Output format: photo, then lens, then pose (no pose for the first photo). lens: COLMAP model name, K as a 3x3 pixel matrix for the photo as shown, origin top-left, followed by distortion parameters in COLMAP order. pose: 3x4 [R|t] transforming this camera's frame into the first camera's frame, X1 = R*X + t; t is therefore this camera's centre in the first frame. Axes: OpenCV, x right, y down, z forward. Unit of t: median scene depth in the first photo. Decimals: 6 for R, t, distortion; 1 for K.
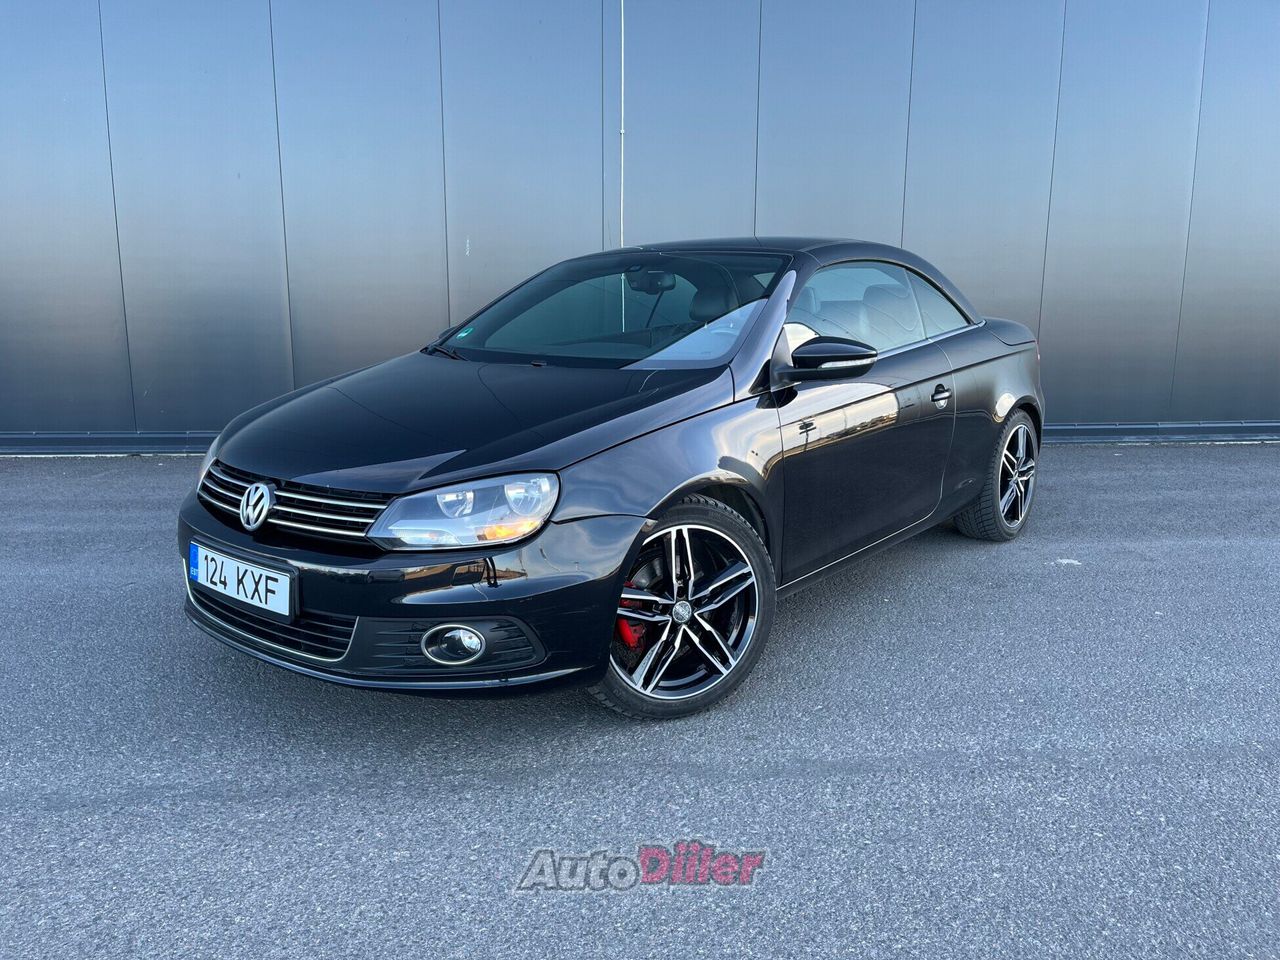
lens RADIAL K [[988.9, 0, 634.7], [0, 988.9, 466.2], [0, 0, 1]] dist [0.075357, -0.109195]
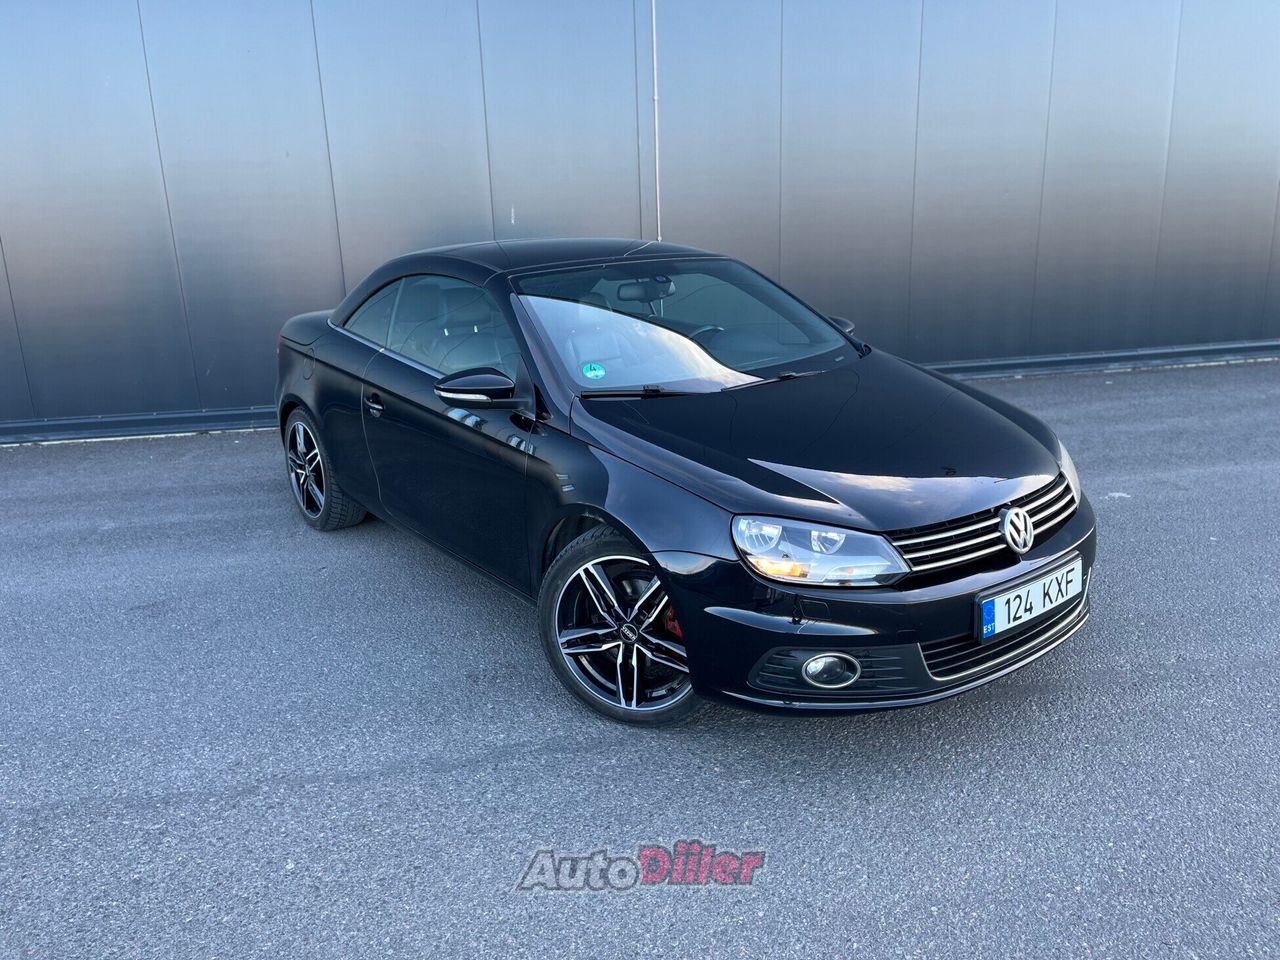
lens RADIAL K [[988.9, 0, 636.7], [0, 988.9, 484.6], [0, 0, 1]] dist [0.075357, -0.109195]
pose [[0.994991, -0.059932, 0.080005, -0.231005], [0.051531, 0.993322, 0.103225, -0.069569], [-0.085658, -0.098585, 0.991435, -0.117999]]
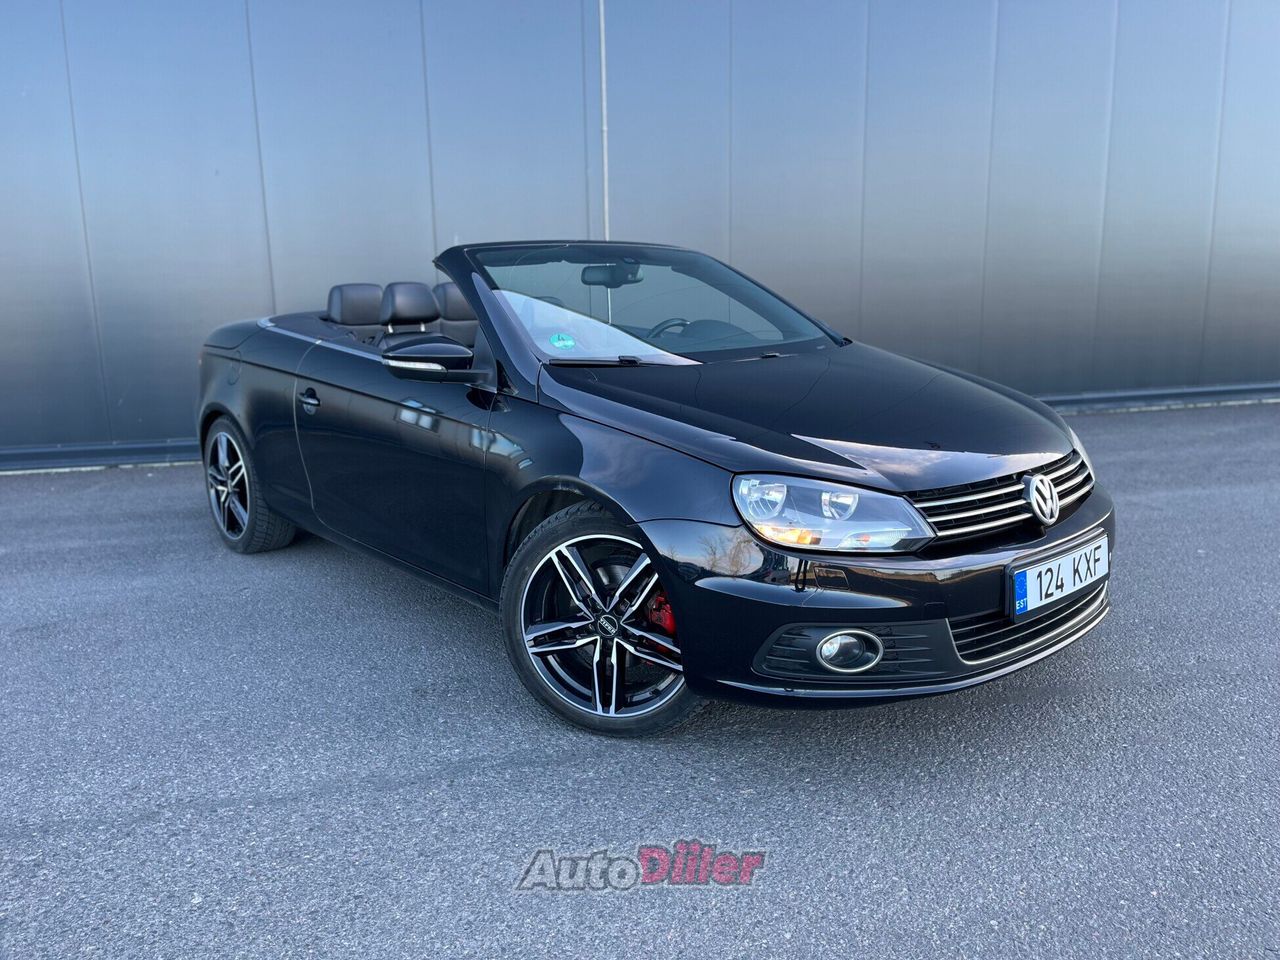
lens RADIAL K [[988.9, 0, 638.3], [0, 988.9, 475.0], [0, 0, 1]] dist [0.075357, -0.109195]
pose [[0.986408, -0.050537, 0.156349, -0.258790], [0.048302, 0.998669, 0.018059, 0.005476], [-0.157054, -0.010262, 0.987537, -0.035424]]
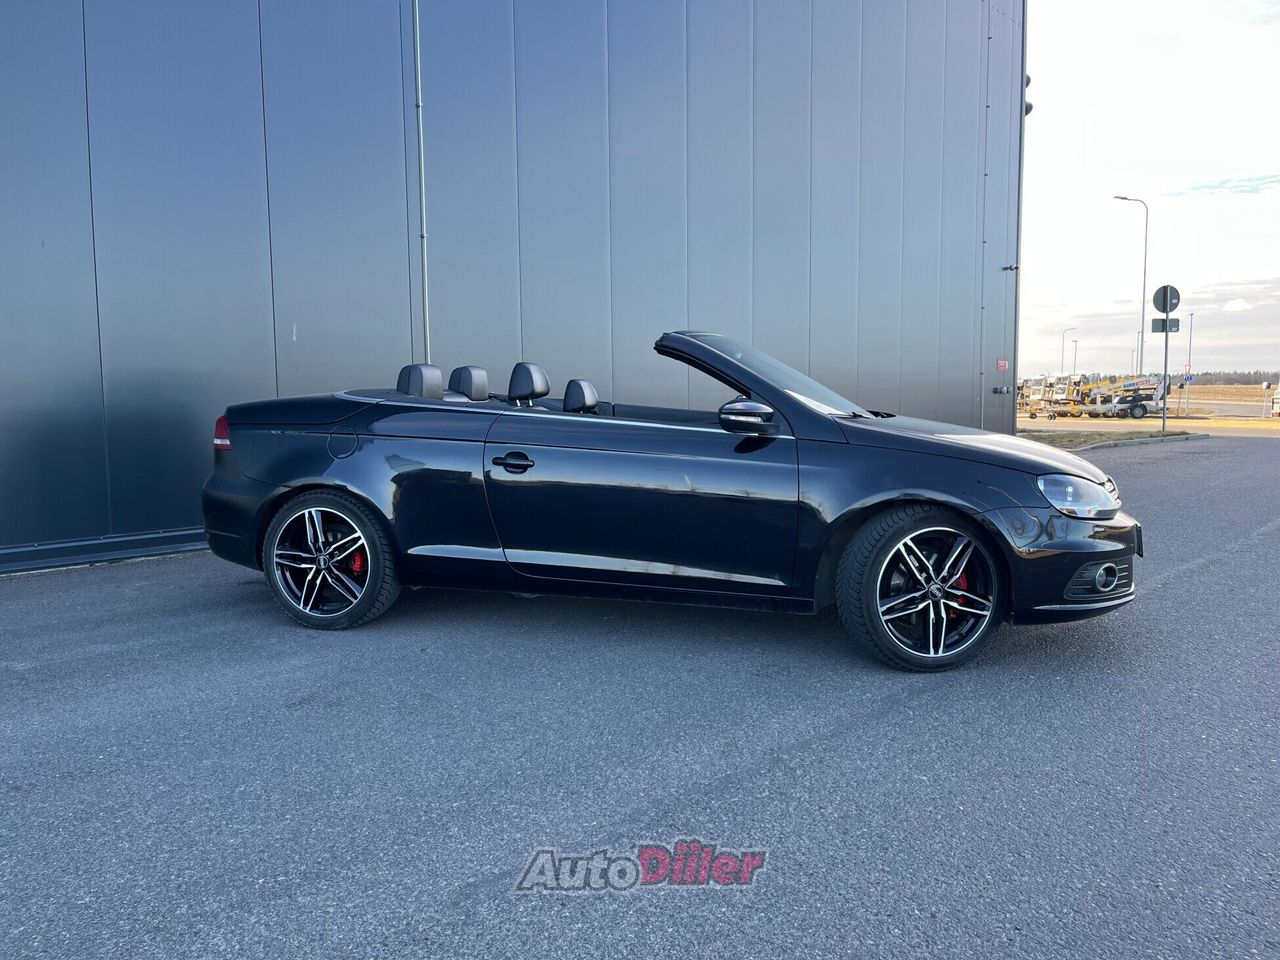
lens RADIAL K [[988.9, 0, 636.7], [0, 988.9, 479.8], [0, 0, 1]] dist [0.075357, -0.109195]
pose [[0.743192, -0.066268, 0.665789, -0.974872], [0.123830, 0.991515, -0.039538, 0.011986], [-0.657520, 0.111829, 0.745092, 0.076367]]
